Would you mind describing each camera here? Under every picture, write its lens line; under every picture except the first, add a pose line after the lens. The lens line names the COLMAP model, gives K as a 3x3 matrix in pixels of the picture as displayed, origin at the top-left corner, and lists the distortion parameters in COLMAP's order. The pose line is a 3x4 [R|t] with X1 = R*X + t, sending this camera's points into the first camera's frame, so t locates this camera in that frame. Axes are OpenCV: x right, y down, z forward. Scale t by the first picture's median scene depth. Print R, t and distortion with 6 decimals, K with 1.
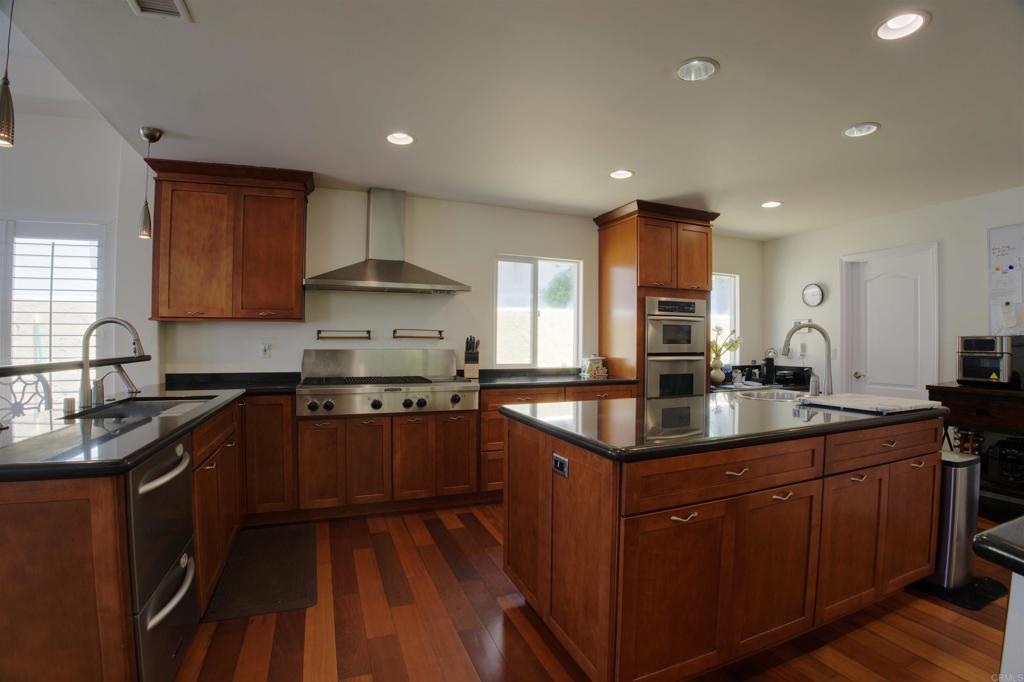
lens RADIAL K [[472.4, 0, 511.0], [0, 472.4, 341.6], [0, 0, 1]] dist [-0.114026, 0.023124]
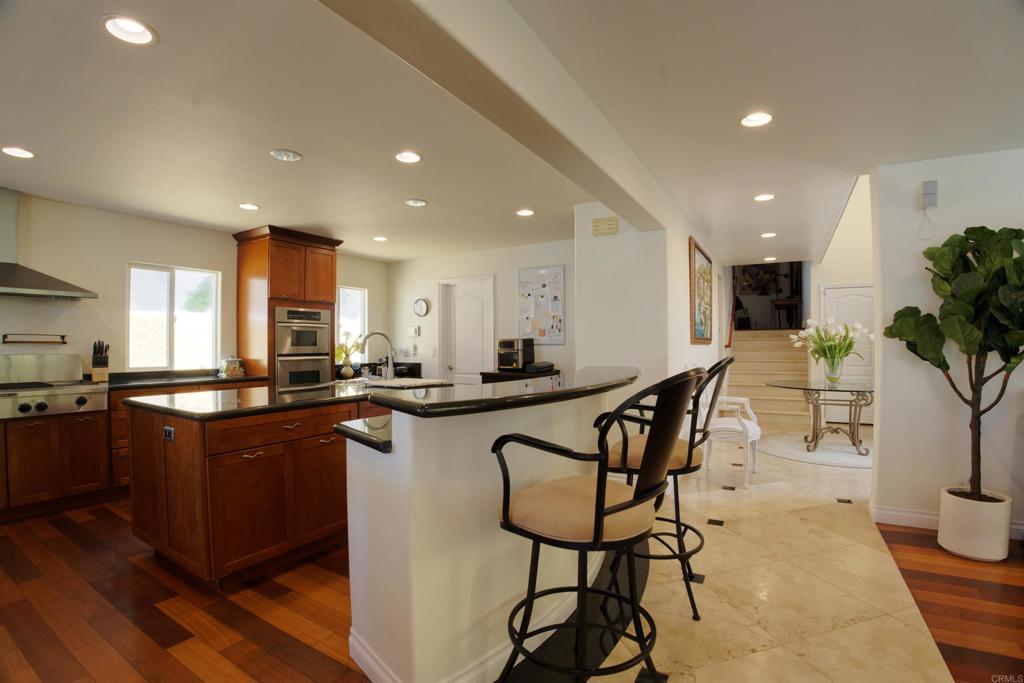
lens RADIAL K [[472.4, 0, 511.0], [0, 472.4, 342.1], [0, 0, 1]] dist [-0.114026, 0.023124]
pose [[0.788647, -0.006602, 0.614810, 0.042973], [0.008195, 0.999966, 0.000225, -0.001631], [-0.614791, 0.004861, 0.788675, -0.293122]]
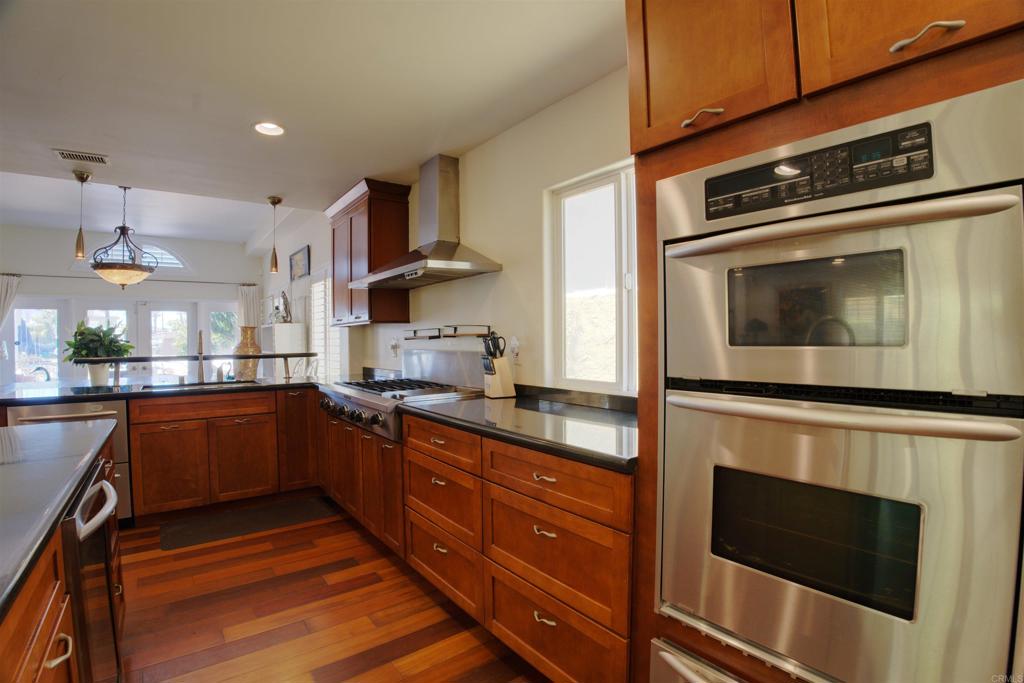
lens RADIAL K [[472.4, 0, 511.0], [0, 472.4, 342.1], [0, 0, 1]] dist [-0.114026, 0.023124]
pose [[0.277590, -0.000254, -0.960700, 0.545884], [0.011903, 0.999924, 0.003175, 0.000270], [0.960626, -0.012316, 0.277572, 0.850359]]
